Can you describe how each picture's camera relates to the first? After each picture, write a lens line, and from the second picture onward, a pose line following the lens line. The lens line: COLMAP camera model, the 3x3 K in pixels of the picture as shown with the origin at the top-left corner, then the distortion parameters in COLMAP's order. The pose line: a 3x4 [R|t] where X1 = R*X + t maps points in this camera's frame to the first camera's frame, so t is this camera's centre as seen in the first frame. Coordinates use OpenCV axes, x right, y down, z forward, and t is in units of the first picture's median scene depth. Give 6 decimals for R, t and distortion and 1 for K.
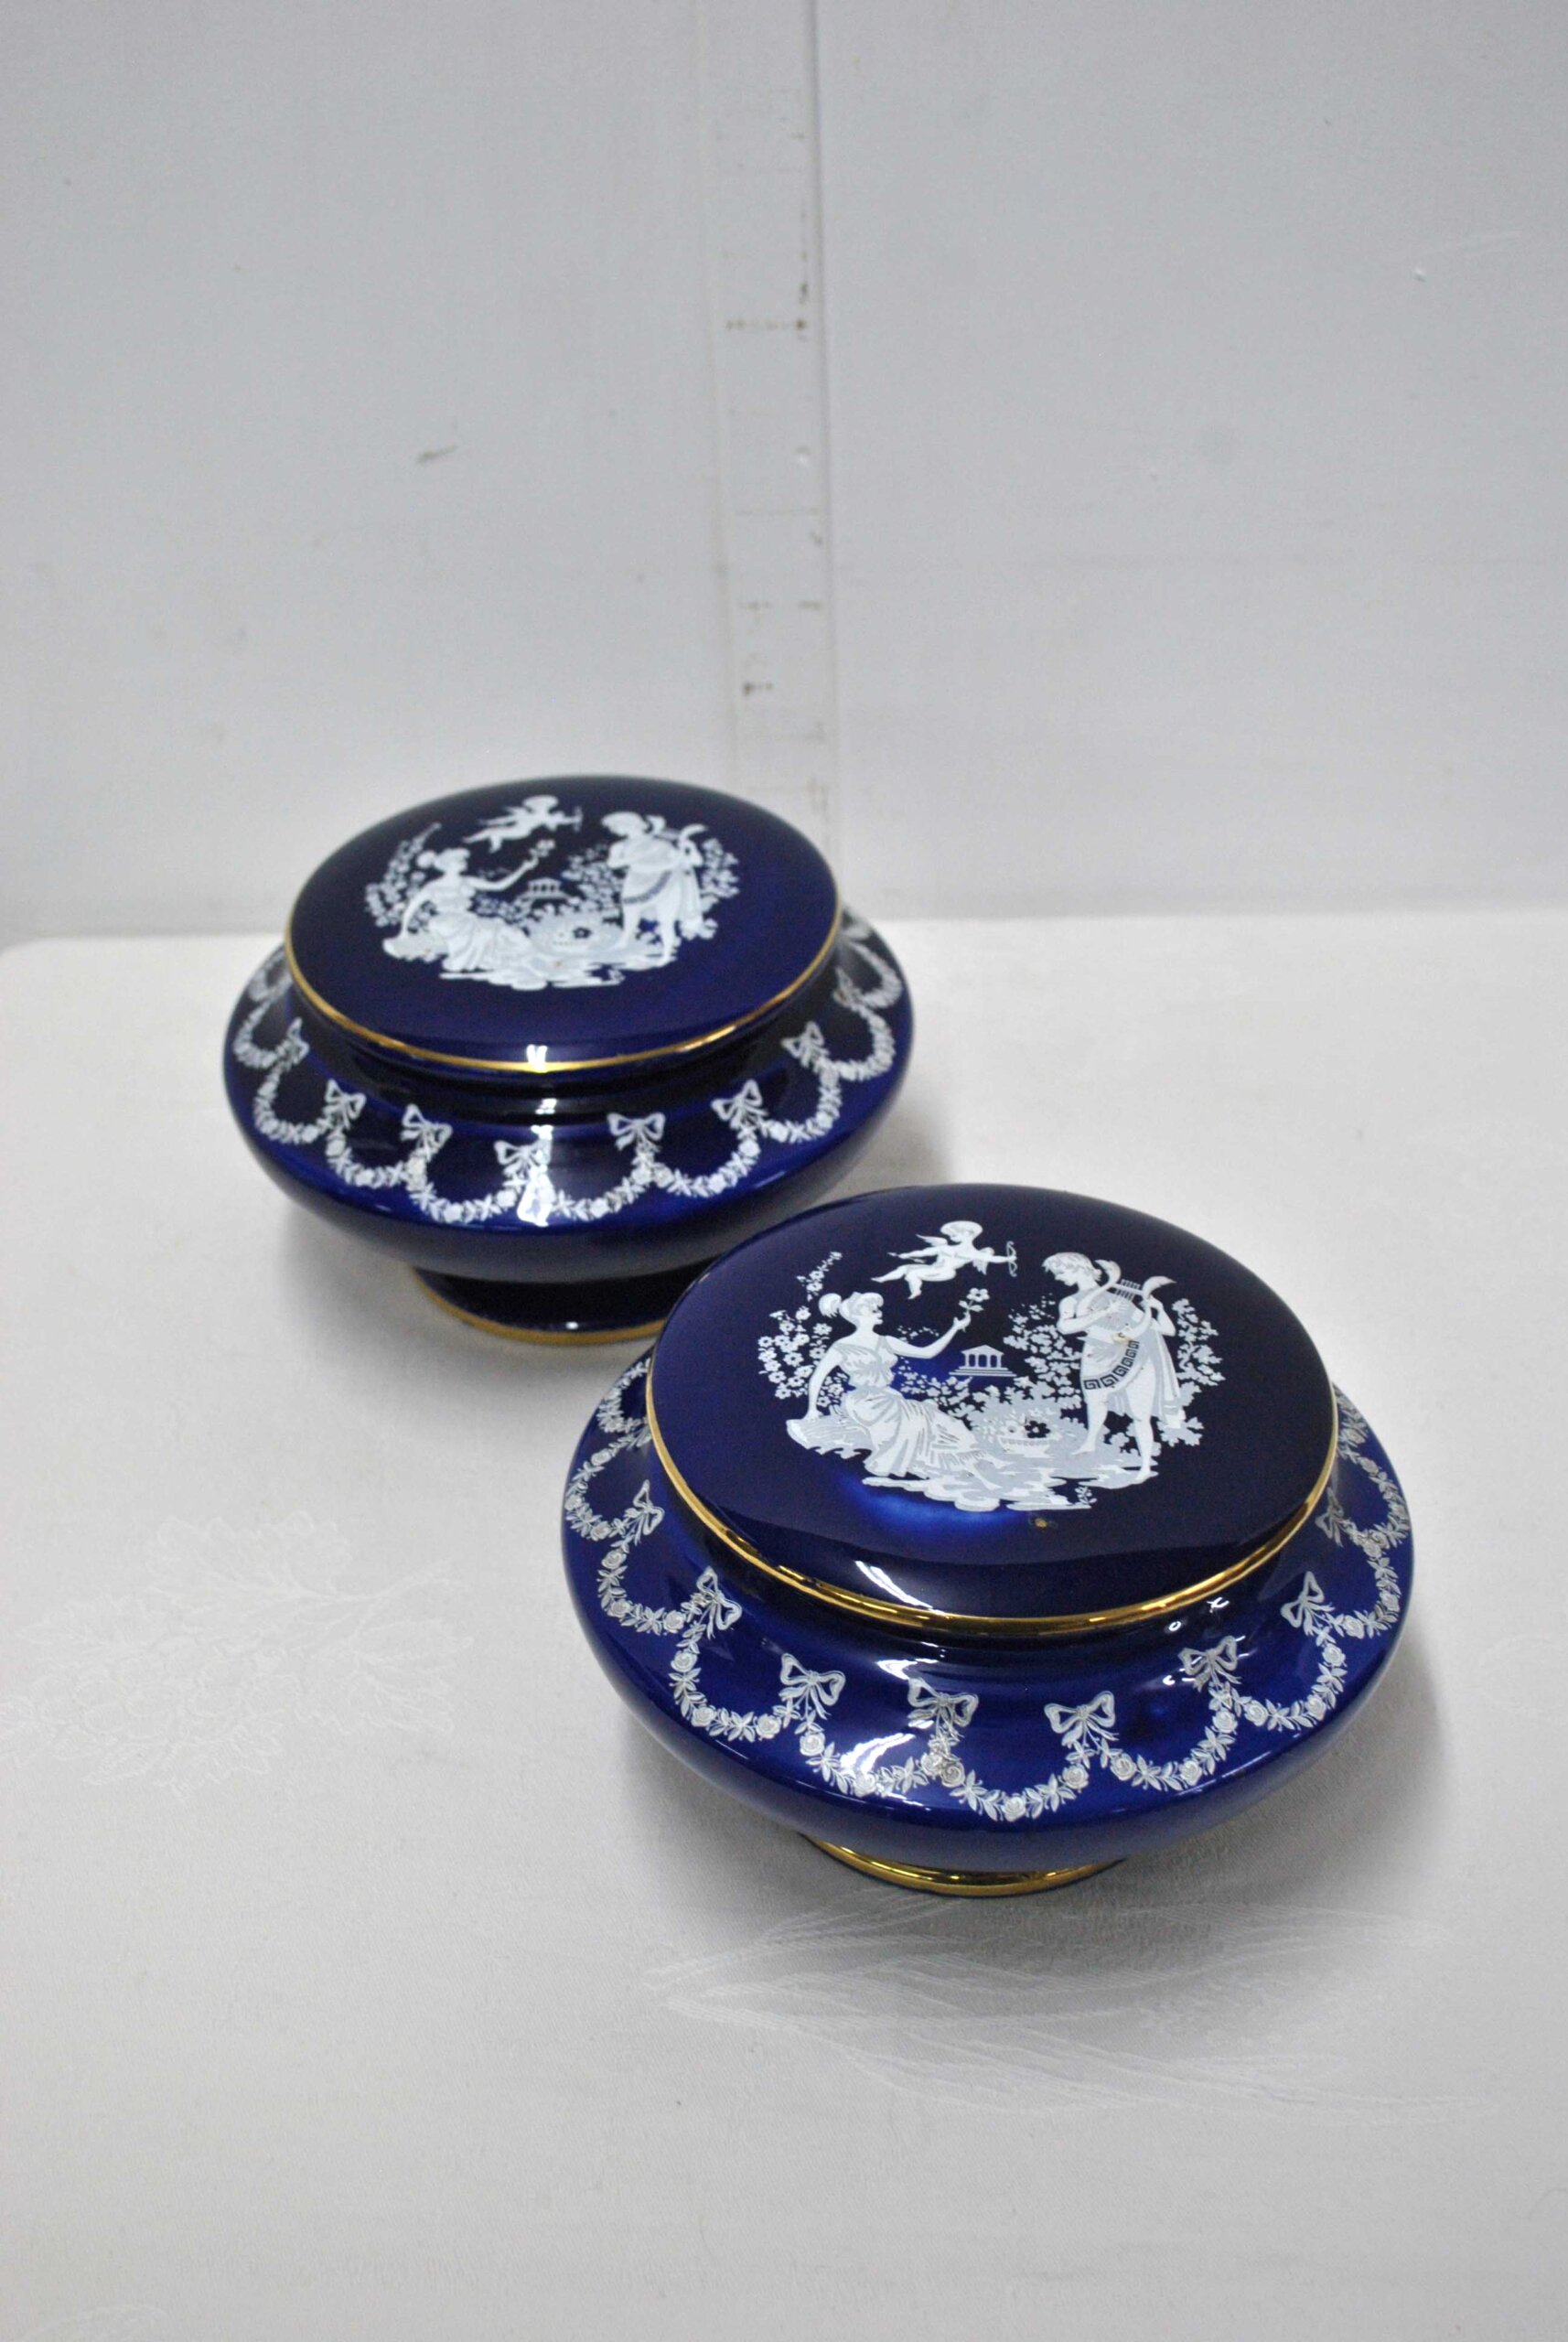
lens RADIAL K [[2912.1, 0, 792.2], [0, 2912.1, 1136.0], [0, 0, 1]] dist [-0.064396, 0.000000]
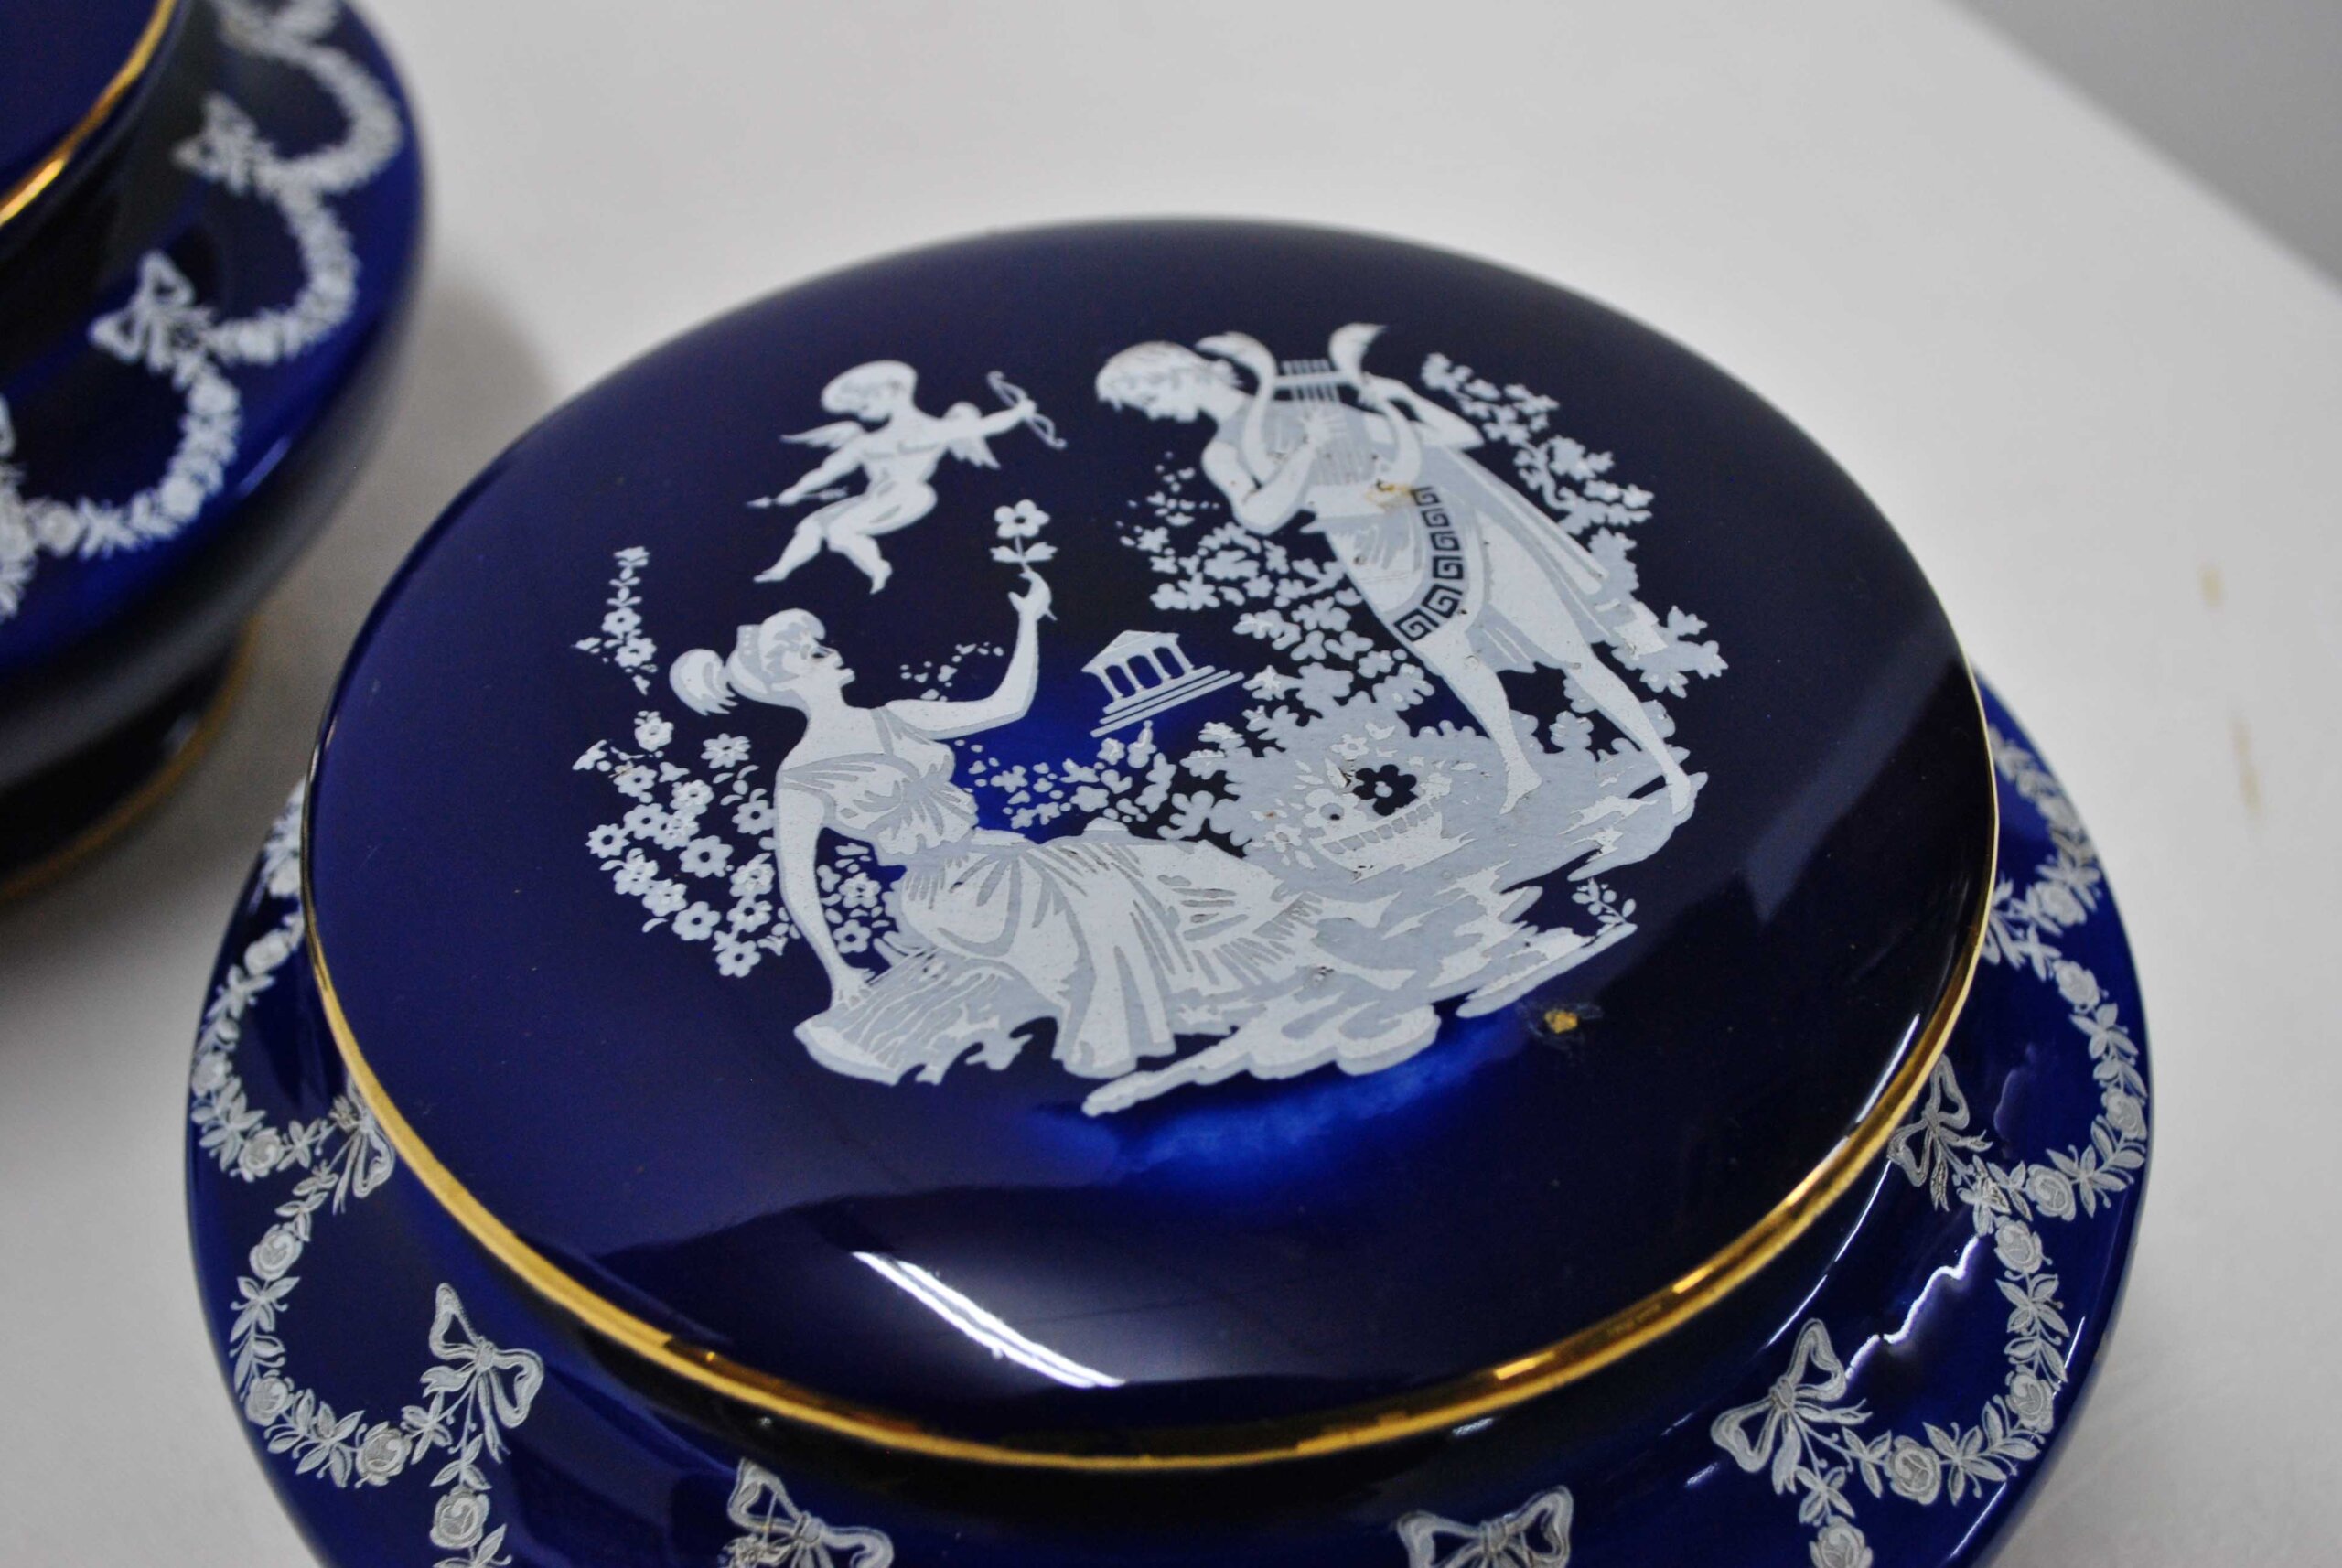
lens RADIAL K [[2912.1, 0, 1150.5], [0, 2912.1, 764.2], [0, 0, 1]] dist [-0.064396, 0.000000]
pose [[0.861887, -0.391353, 0.322481, -0.067501], [0.322291, 0.913718, 0.247482, -0.009542], [-0.391509, -0.109369, 0.913652, 0.637048]]
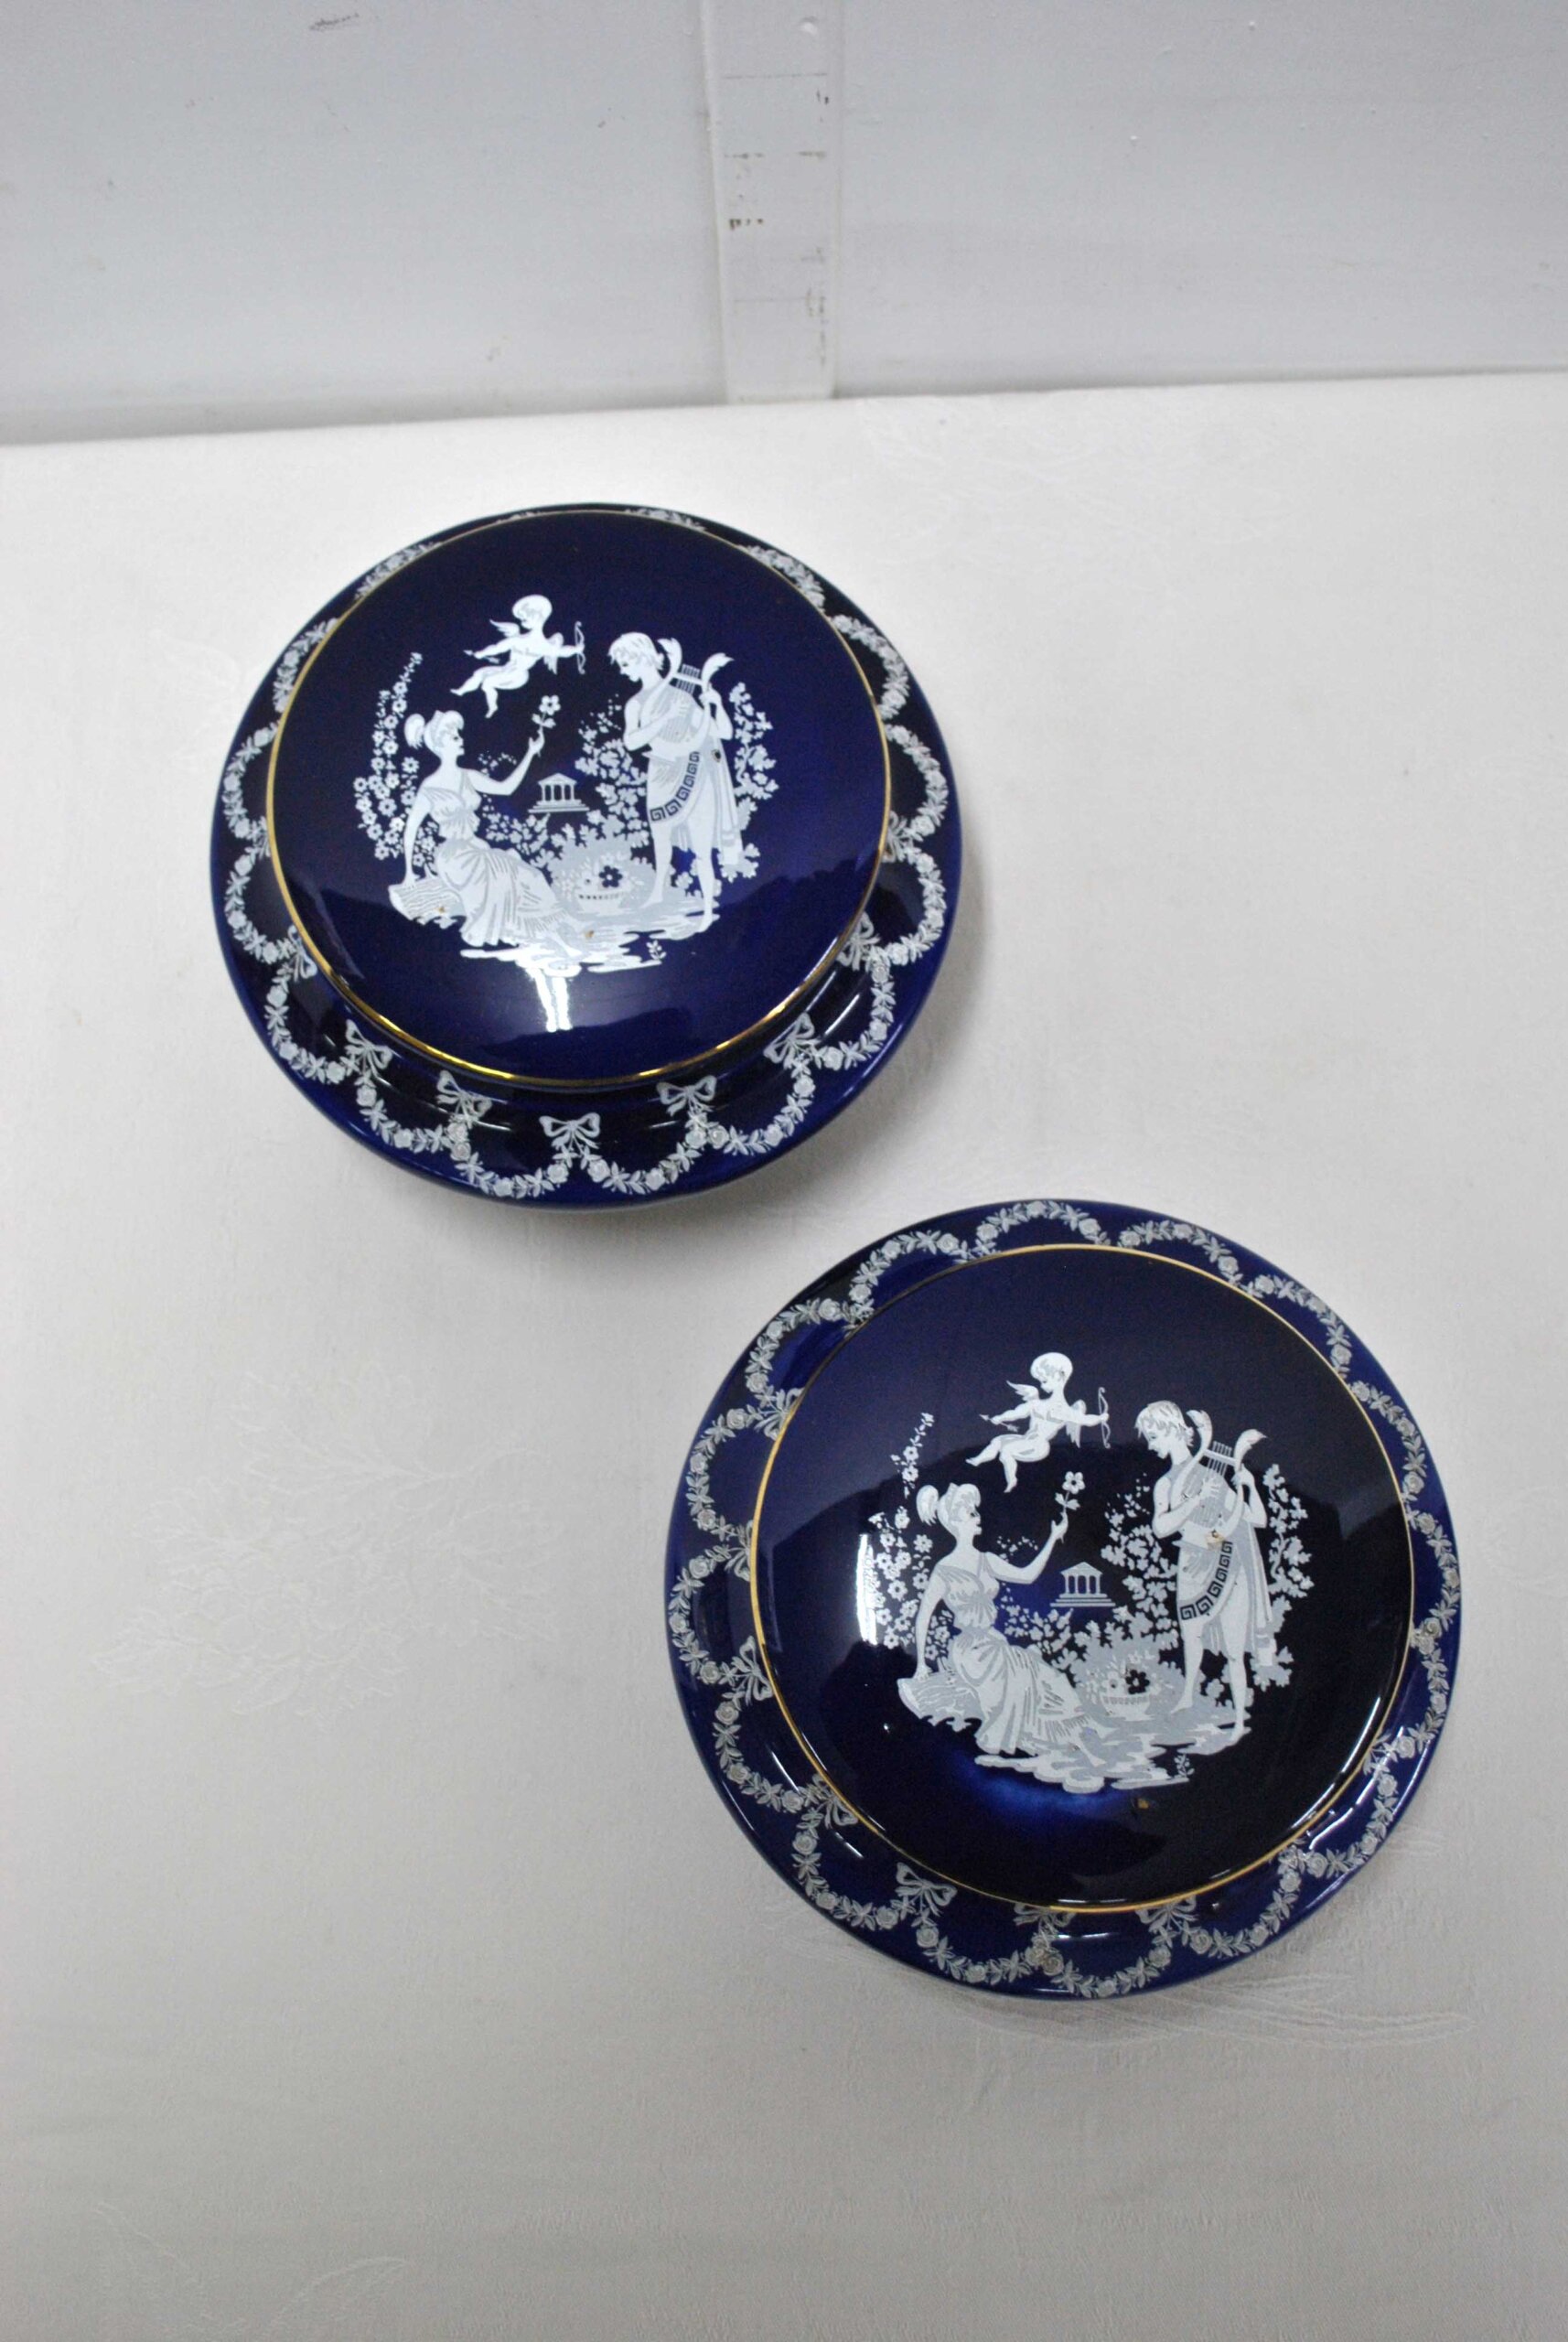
lens RADIAL K [[2505.7, 0, 795.0], [0, 2505.7, 1166.2], [0, 0, 1]] dist [-0.062712, 0.000000]
pose [[0.997680, -0.055581, 0.039305, -0.062096], [0.018104, 0.773225, 0.633874, -0.598915], [-0.065623, -0.631692, 0.772437, 0.421652]]
